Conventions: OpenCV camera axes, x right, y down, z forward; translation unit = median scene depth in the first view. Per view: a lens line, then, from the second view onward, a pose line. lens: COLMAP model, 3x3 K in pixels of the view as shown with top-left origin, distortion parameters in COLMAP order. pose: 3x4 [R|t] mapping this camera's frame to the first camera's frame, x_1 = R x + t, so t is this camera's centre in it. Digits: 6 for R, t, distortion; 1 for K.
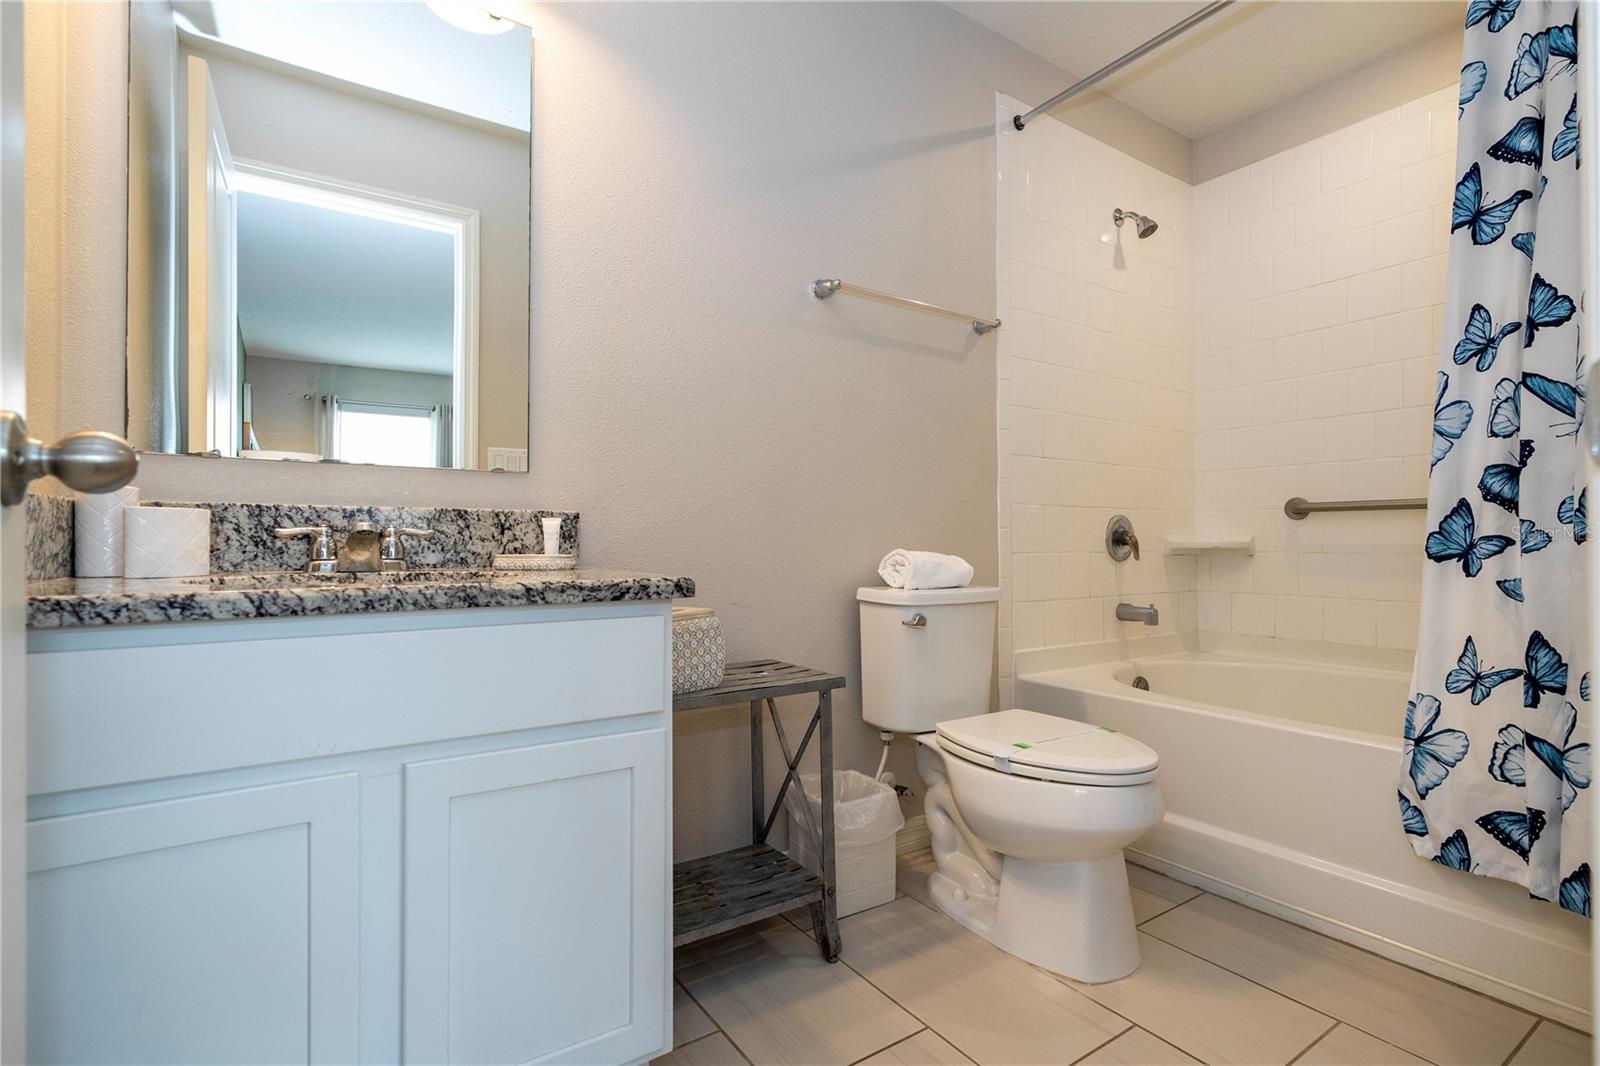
lens RADIAL K [[745.3, 0, 800.0], [0, 745.3, 533.0], [0, 0, 1]] dist [-0.011722, 0.000071]
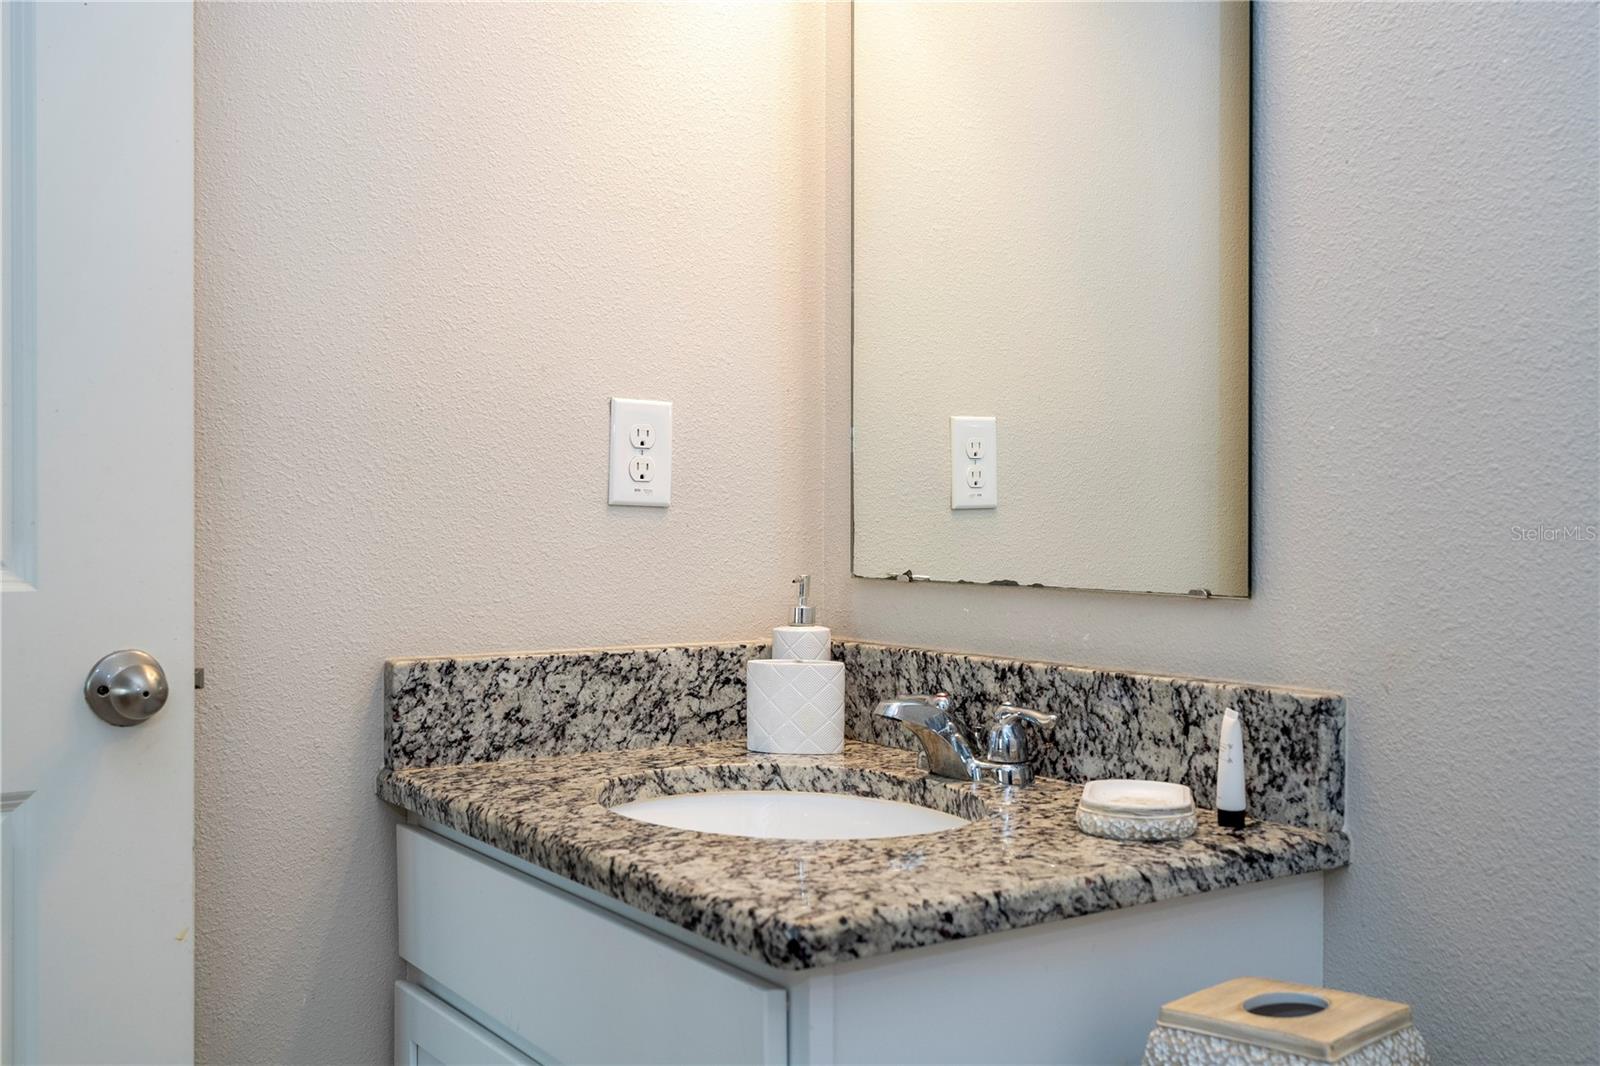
lens RADIAL K [[1564.7, 0, 809.0], [0, 1564.7, 530.7], [0, 0, 1]] dist [0.014332, 0.000953]
pose [[0.003911, 0.001160, -0.999992, 0.605622], [0.009216, 0.999957, 0.001196, -0.134600], [0.999950, -0.009221, 0.003900, 0.792822]]
